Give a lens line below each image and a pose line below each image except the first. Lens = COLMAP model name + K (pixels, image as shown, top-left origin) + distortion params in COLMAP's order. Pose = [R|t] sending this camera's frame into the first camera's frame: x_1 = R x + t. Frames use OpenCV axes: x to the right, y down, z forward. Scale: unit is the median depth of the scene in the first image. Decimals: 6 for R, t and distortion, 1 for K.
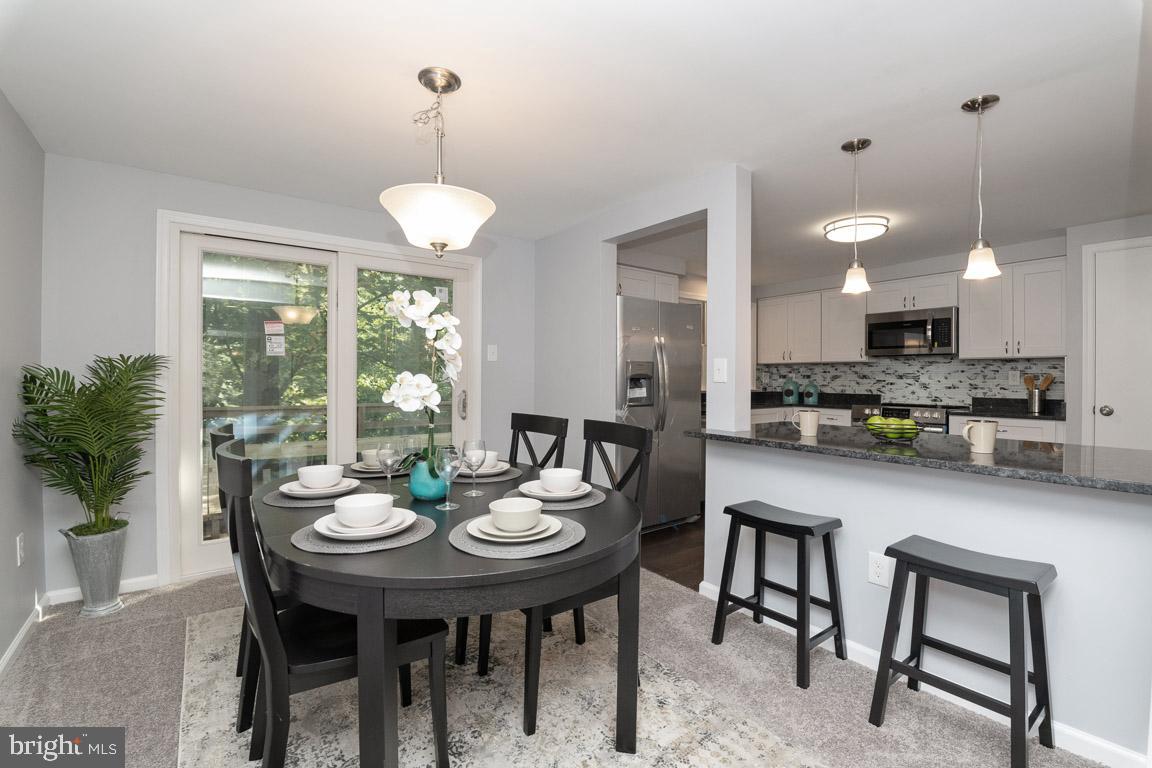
lens RADIAL K [[512.1, 0, 574.1], [0, 512.1, 378.5], [0, 0, 1]] dist [-0.021482, -0.000235]
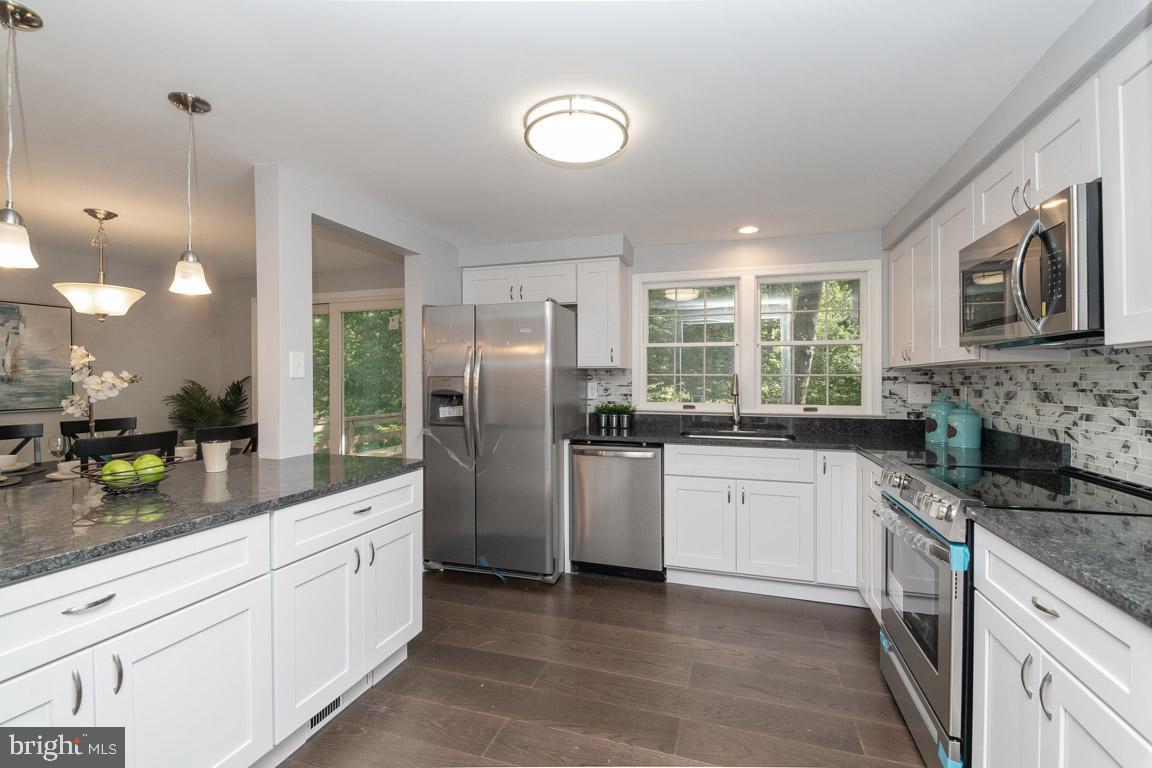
lens RADIAL K [[498.0, 0, 576.1], [0, 498.0, 379.9], [0, 0, 1]] dist [0.000094, -0.007792]
pose [[0.573434, -0.004419, -0.819240, 0.764298], [-0.001371, 0.999979, -0.006354, -0.015687], [0.819250, 0.004767, 0.573416, 0.526600]]
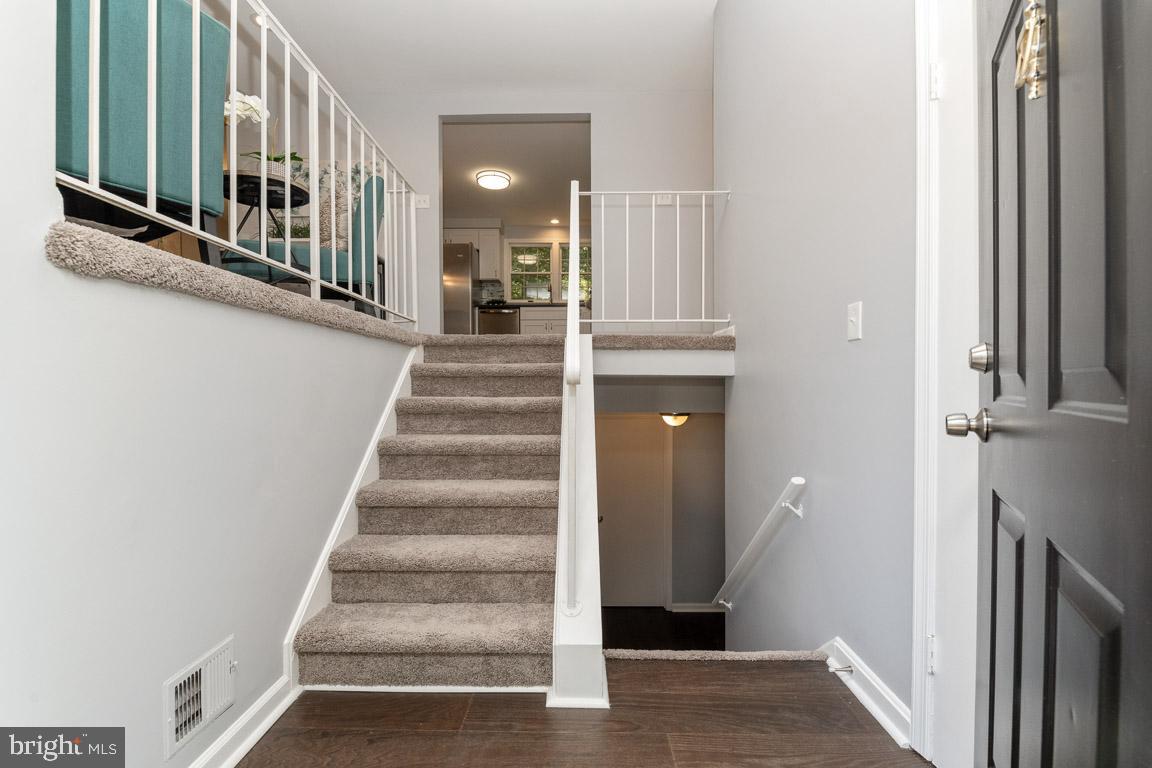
lens RADIAL K [[498.0, 0, 576.1], [0, 498.0, 379.9], [0, 0, 1]] dist [0.000094, -0.007792]
pose [[0.795124, -0.003059, -0.606439, 1.367199], [-0.001125, 0.999978, -0.006520, 0.294798], [0.606445, 0.005867, 0.795104, -0.122614]]
